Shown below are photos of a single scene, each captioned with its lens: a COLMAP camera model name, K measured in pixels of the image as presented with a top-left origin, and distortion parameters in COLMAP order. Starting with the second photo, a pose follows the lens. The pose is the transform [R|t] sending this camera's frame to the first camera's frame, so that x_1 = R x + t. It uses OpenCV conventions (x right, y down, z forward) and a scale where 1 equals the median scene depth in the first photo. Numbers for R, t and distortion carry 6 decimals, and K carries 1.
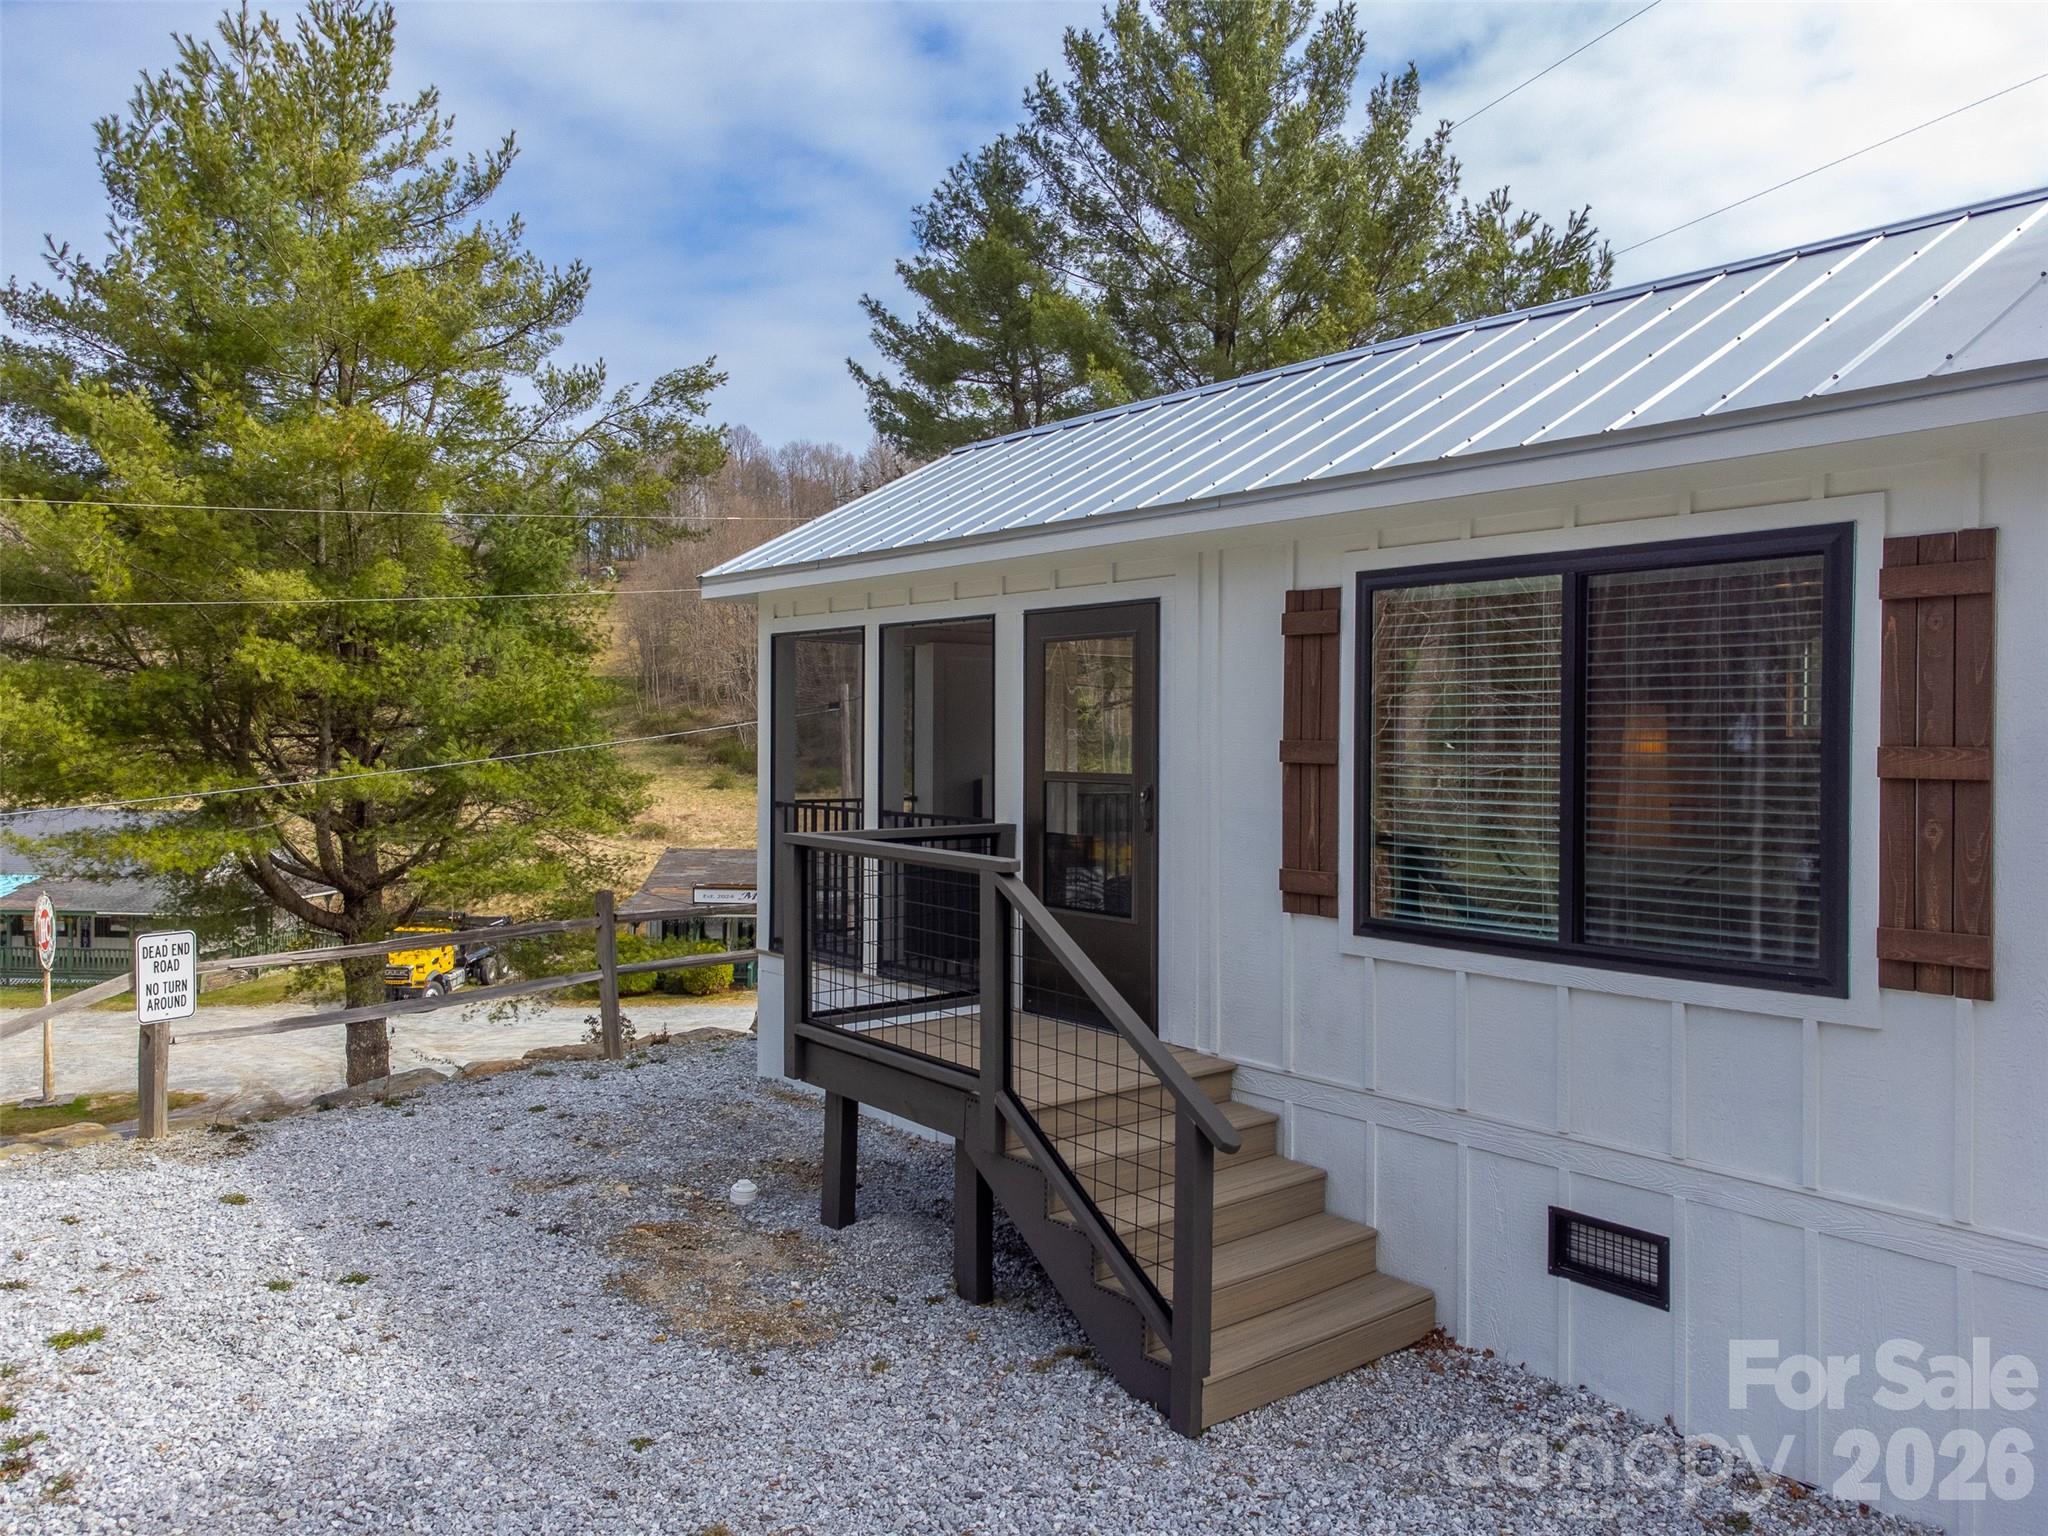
lens RADIAL K [[1529.4, 0, 1014.1], [0, 1529.4, 750.0], [0, 0, 1]] dist [0.023645, 0.009344]
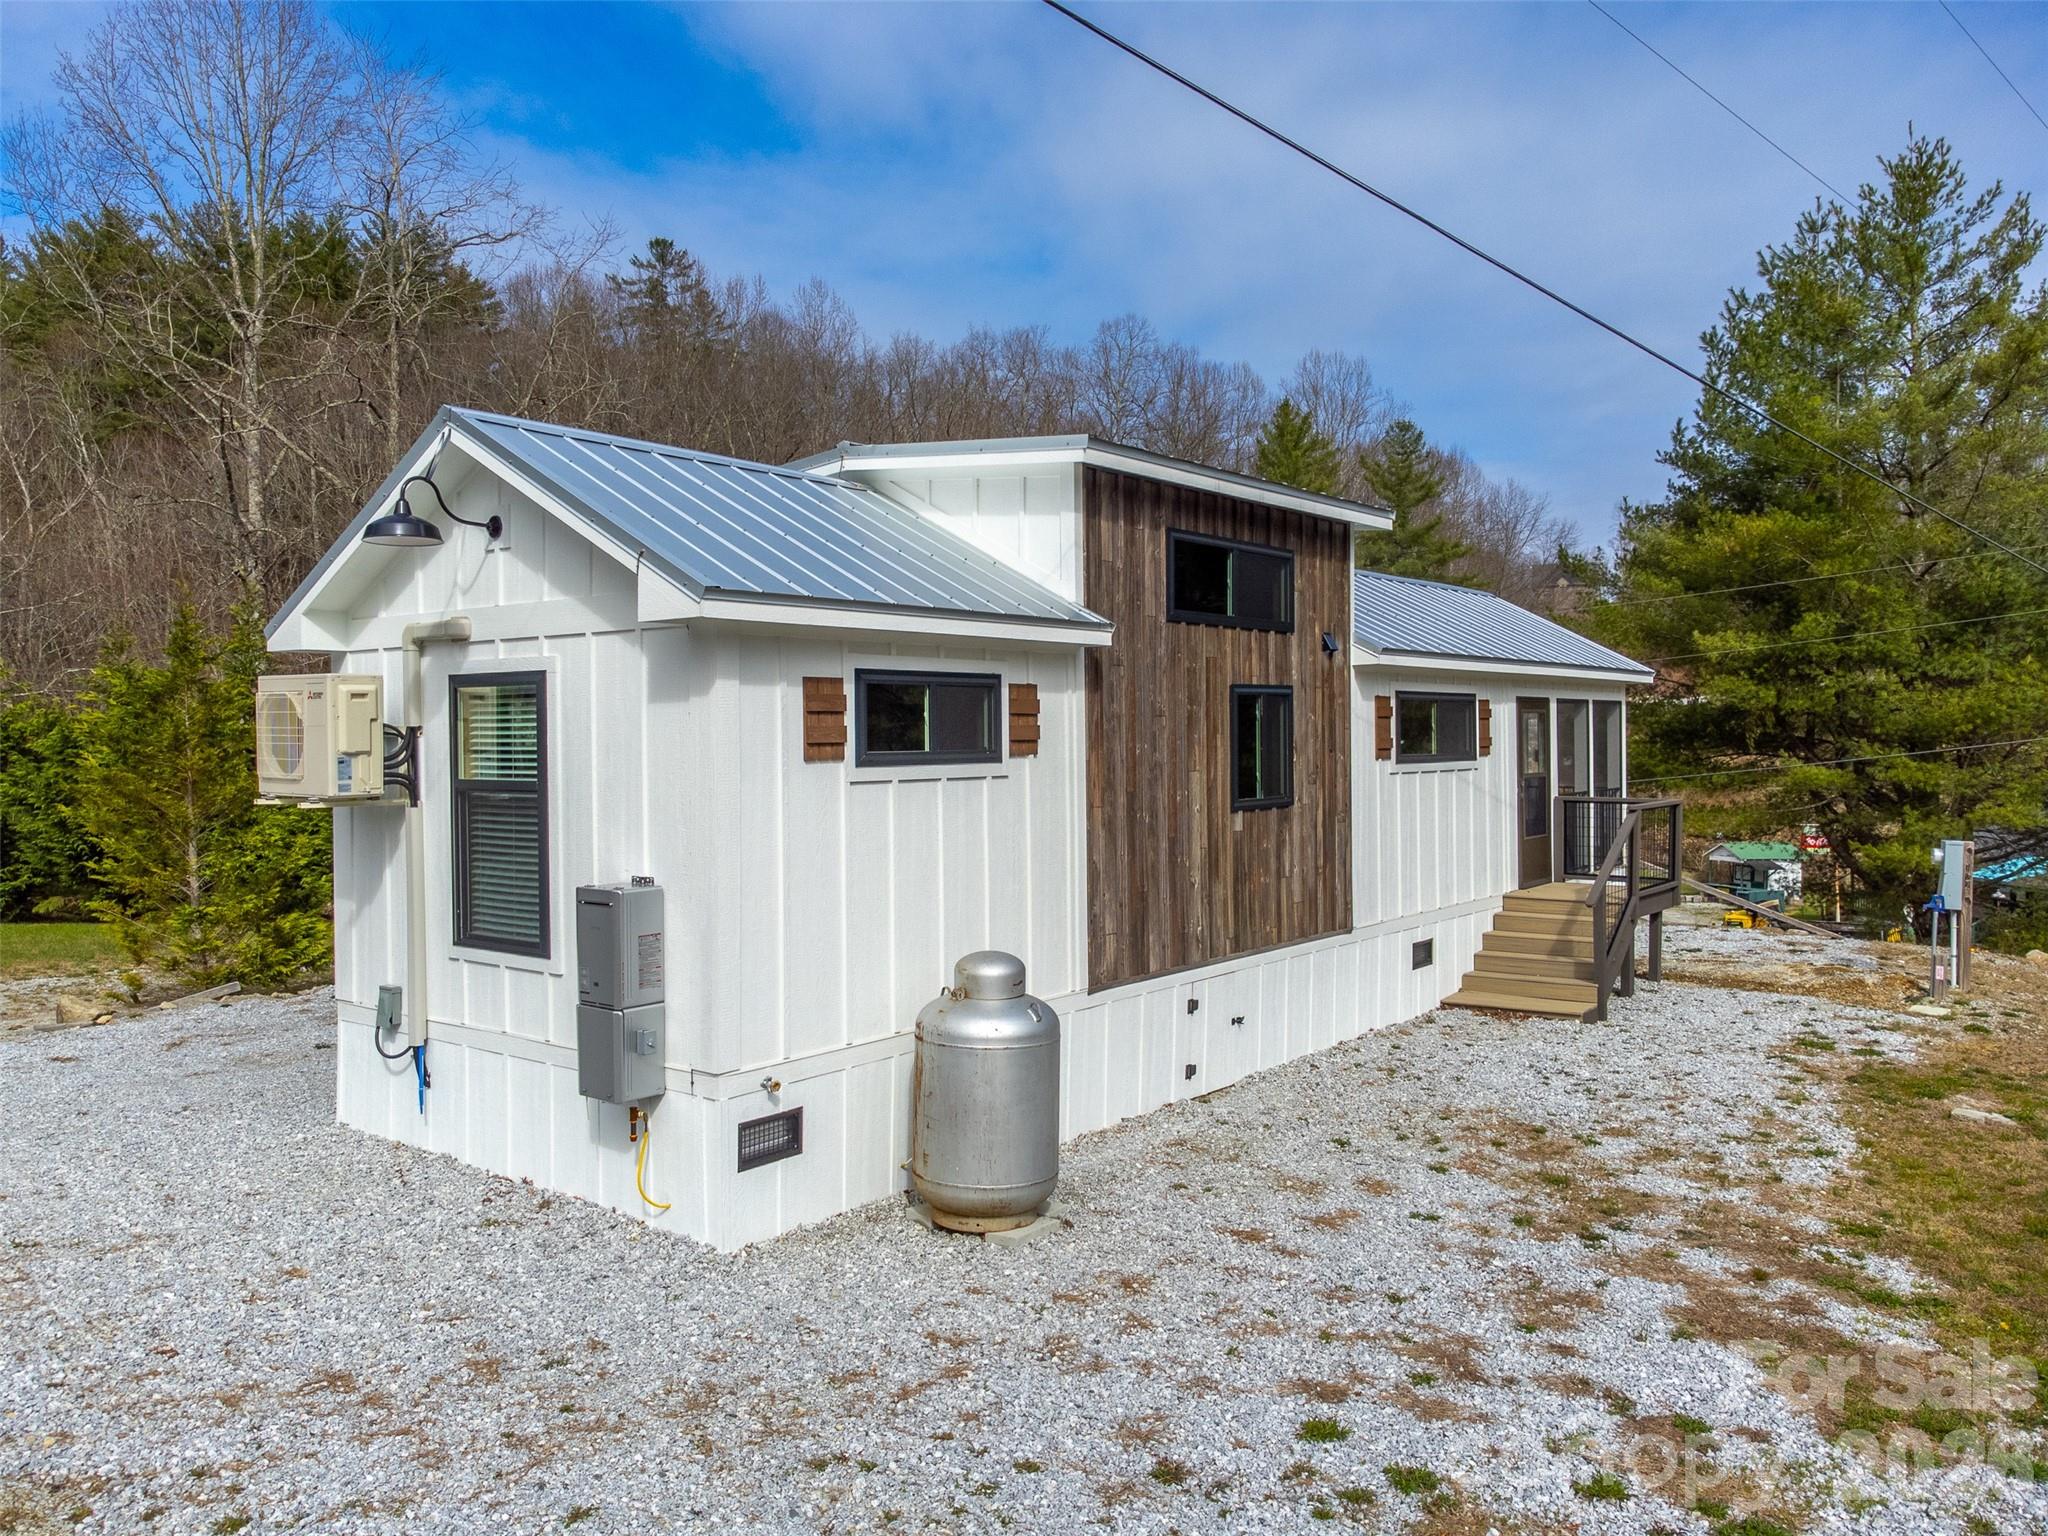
lens RADIAL K [[1524.5, 0, 1000.7], [0, 1524.5, 768.2], [0, 0, 1]] dist [0.000376, 0.007763]
pose [[0.205192, 0.010156, -0.978669, 0.774163], [0.005356, 0.999920, 0.011500, -0.006993], [0.978707, -0.007602, 0.205121, 0.031094]]
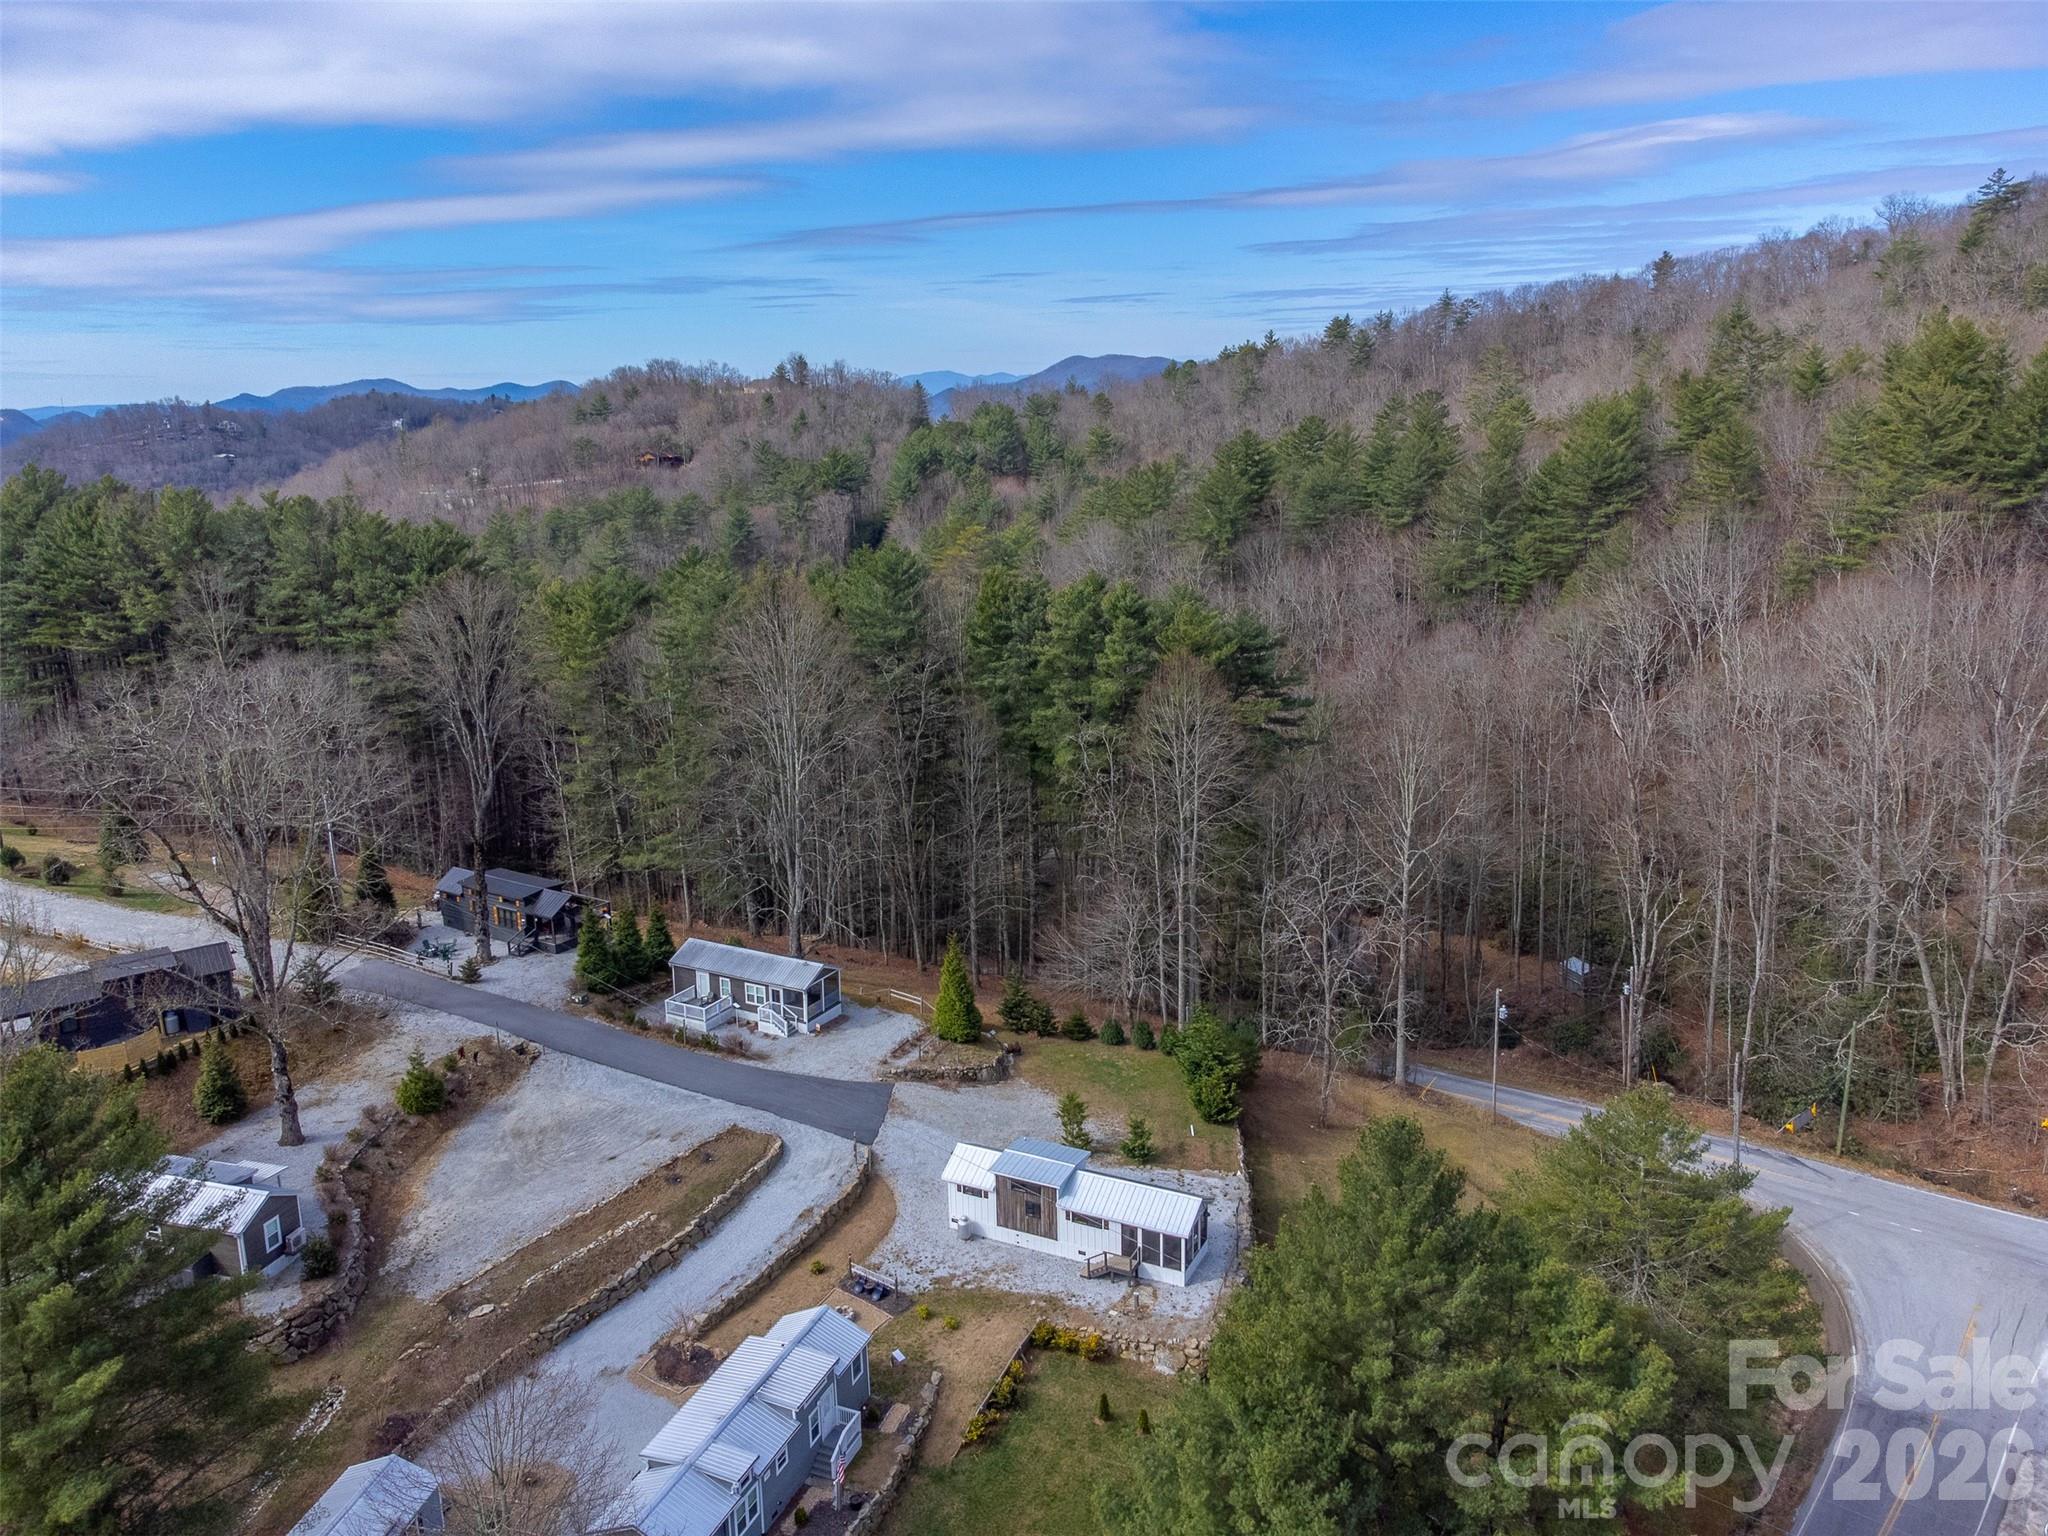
lens RADIAL K [[1537.9, 0, 1016.4], [0, 1537.9, 742.9], [0, 0, 1]] dist [0.013567, 0.020773]
pose [[-0.909859, 0.108401, -0.400507, 1.704966], [0.013105, 0.972295, 0.233390, -1.977555], [0.414710, 0.207103, -0.886072, 3.272846]]
